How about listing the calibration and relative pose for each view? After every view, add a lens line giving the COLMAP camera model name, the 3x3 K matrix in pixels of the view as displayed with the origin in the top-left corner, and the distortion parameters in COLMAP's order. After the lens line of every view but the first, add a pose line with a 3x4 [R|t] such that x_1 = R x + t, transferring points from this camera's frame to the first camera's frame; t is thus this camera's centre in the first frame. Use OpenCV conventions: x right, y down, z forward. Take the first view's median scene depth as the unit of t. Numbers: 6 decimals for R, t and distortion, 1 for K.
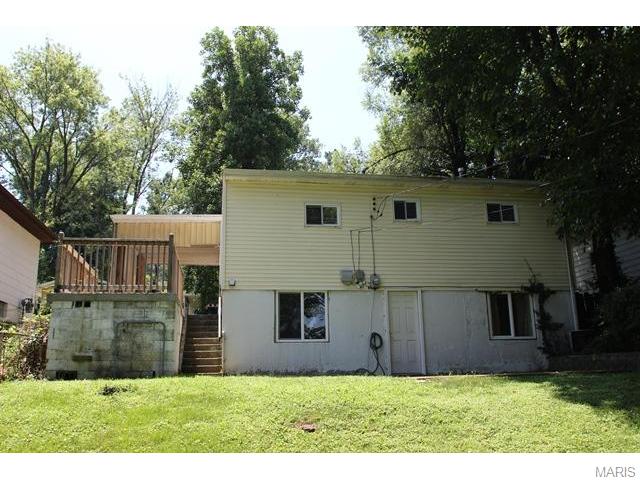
lens RADIAL K [[591.0, 0, 320.0], [0, 591.0, 240.0], [0, 0, 1]] dist [-0.081344, 0.058484]
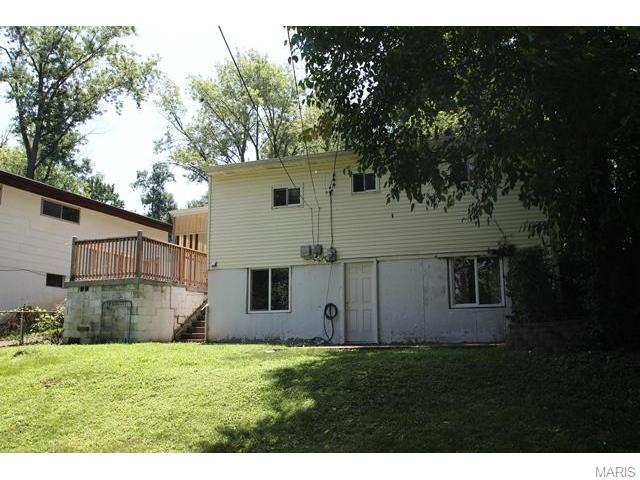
lens RADIAL K [[591.0, 0, 320.0], [0, 591.0, 240.0], [0, 0, 1]] dist [-0.081344, 0.058484]
pose [[0.868957, -0.070101, -0.489898, 0.602186], [0.104342, 0.993616, 0.042898, -0.003002], [0.483763, -0.088393, 0.870724, 0.078778]]
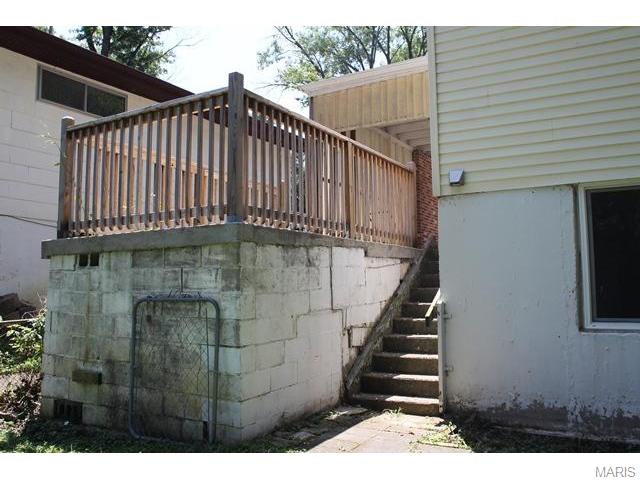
lens RADIAL K [[591.0, 0, 320.0], [0, 591.0, 240.0], [0, 0, 1]] dist [-0.081344, 0.058484]
pose [[0.767696, -0.042976, -0.639371, 0.030205], [0.142542, 0.984204, 0.104997, 0.058067], [0.624759, -0.171743, 0.761696, 0.621004]]
